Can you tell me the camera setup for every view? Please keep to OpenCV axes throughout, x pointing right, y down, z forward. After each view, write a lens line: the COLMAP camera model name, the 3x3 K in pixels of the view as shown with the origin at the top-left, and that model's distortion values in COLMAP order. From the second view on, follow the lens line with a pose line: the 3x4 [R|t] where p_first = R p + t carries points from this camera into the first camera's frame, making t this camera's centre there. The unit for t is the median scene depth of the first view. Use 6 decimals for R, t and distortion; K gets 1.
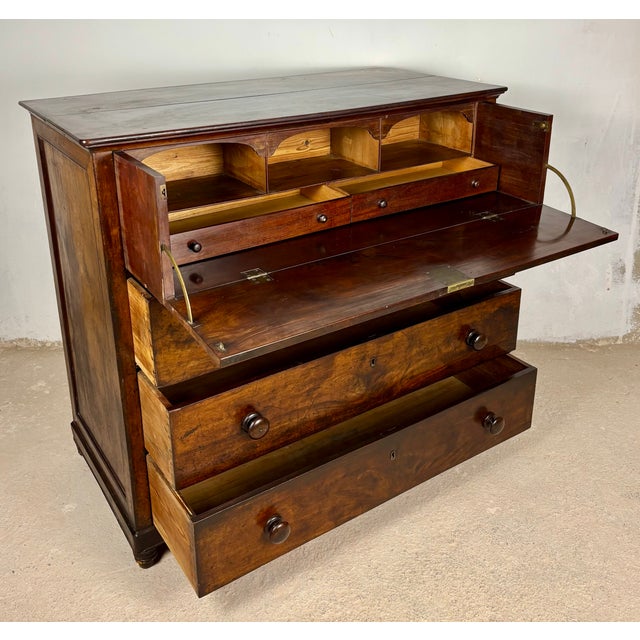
lens RADIAL K [[766.5, 0, 322.4], [0, 766.5, 288.2], [0, 0, 1]] dist [0.074392, -0.048923]
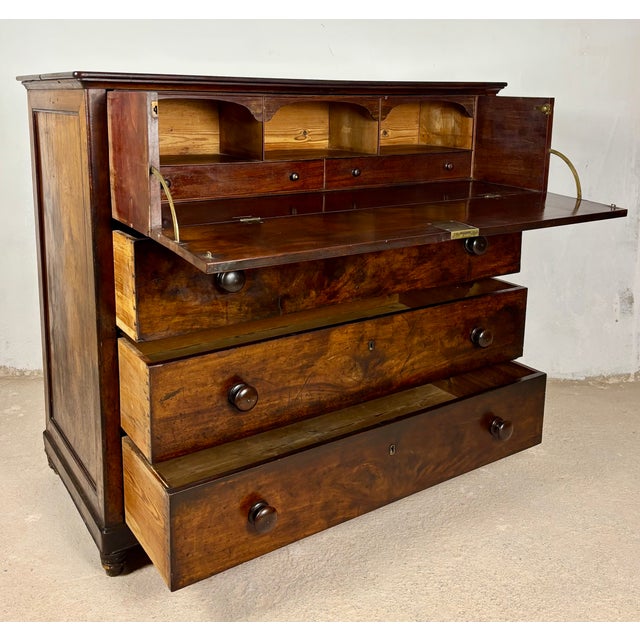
lens RADIAL K [[777.0, 0, 318.8], [0, 777.0, 258.4], [0, 0, 1]] dist [0.044741, 0.059994]
pose [[0.999833, 0.018219, -0.001390, 0.001638], [-0.018181, 0.984393, -0.175041, 0.158315], [-0.001821, 0.175037, 0.984560, 0.050518]]
